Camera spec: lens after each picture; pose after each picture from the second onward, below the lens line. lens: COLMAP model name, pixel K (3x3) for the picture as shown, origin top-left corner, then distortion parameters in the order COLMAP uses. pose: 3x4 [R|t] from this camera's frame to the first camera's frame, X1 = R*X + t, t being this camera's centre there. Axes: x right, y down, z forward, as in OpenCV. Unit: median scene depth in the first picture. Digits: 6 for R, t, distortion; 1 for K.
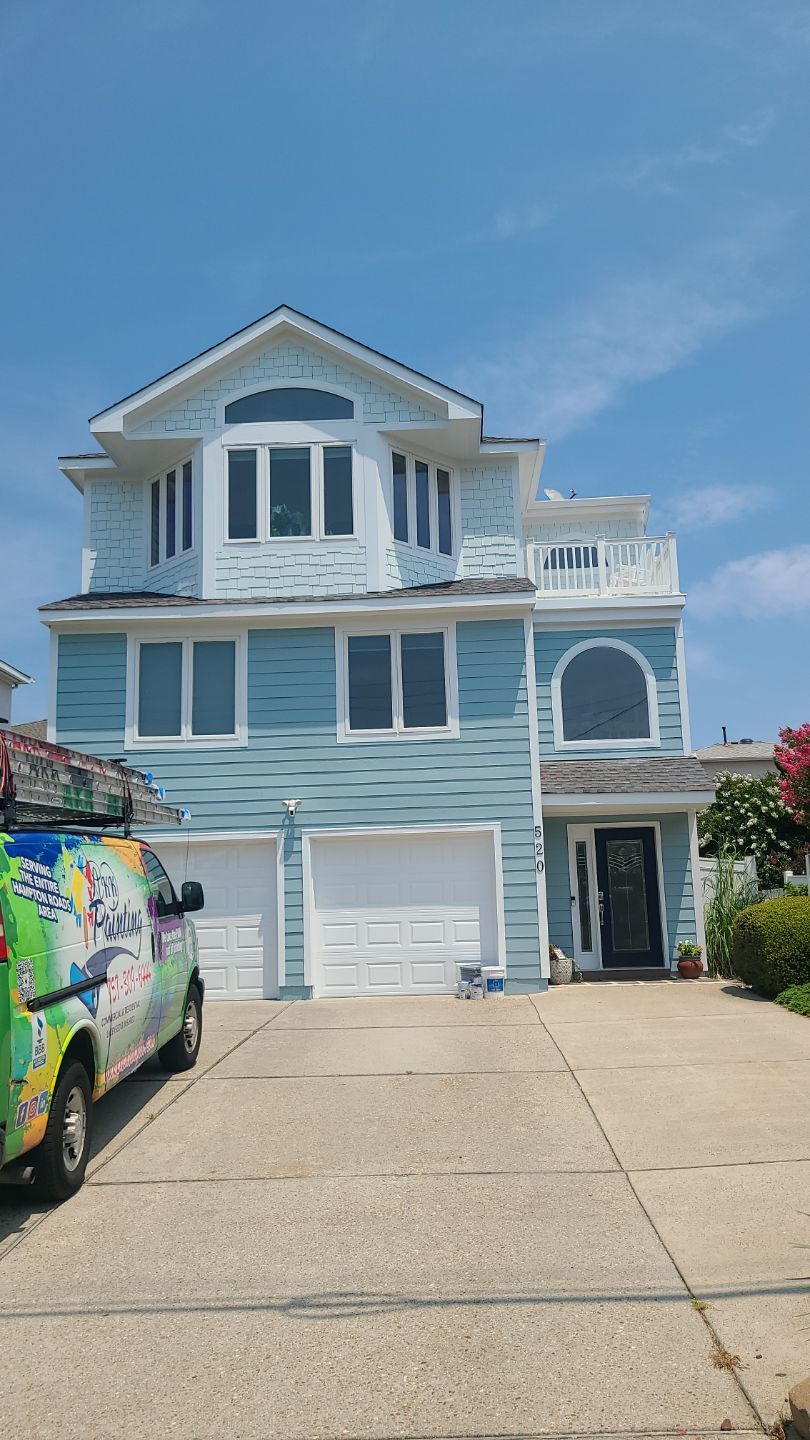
lens RADIAL K [[1099.3, 0, 405.0], [0, 1099.3, 720.0], [0, 0, 1]] dist [0.053852, -0.000241]
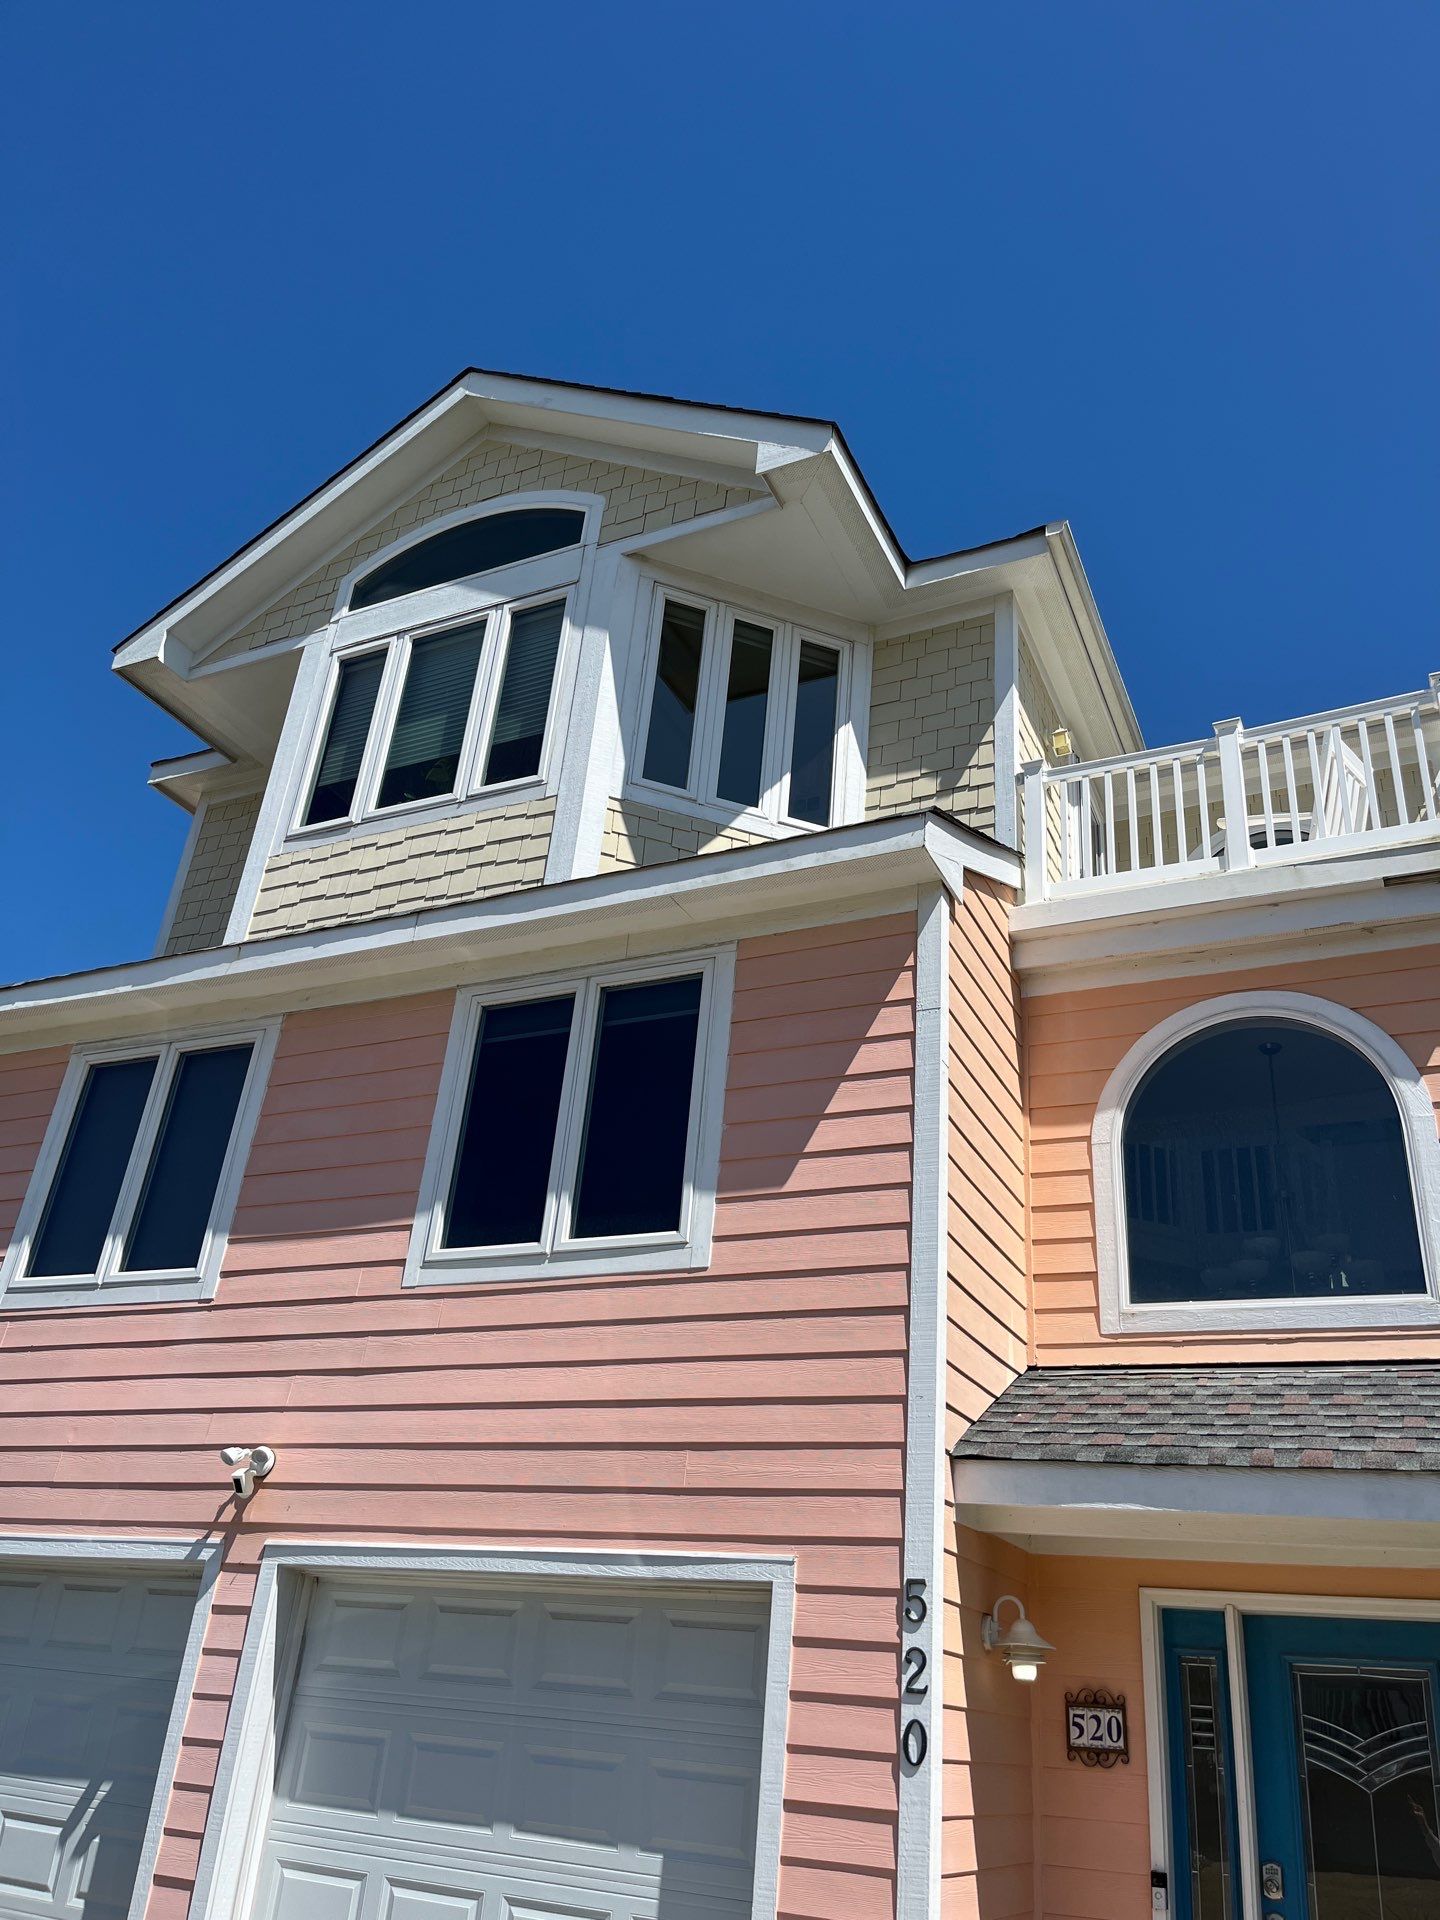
lens RADIAL K [[1462.7, 0, 720.0], [0, 1462.7, 960.0], [0, 0, 1]] dist [0.077627, -0.106753]
pose [[0.910088, -0.095780, -0.403194, 0.224051], [-0.030543, 0.954776, -0.295753, 0.055334], [0.413287, 0.281476, 0.866005, 0.569240]]
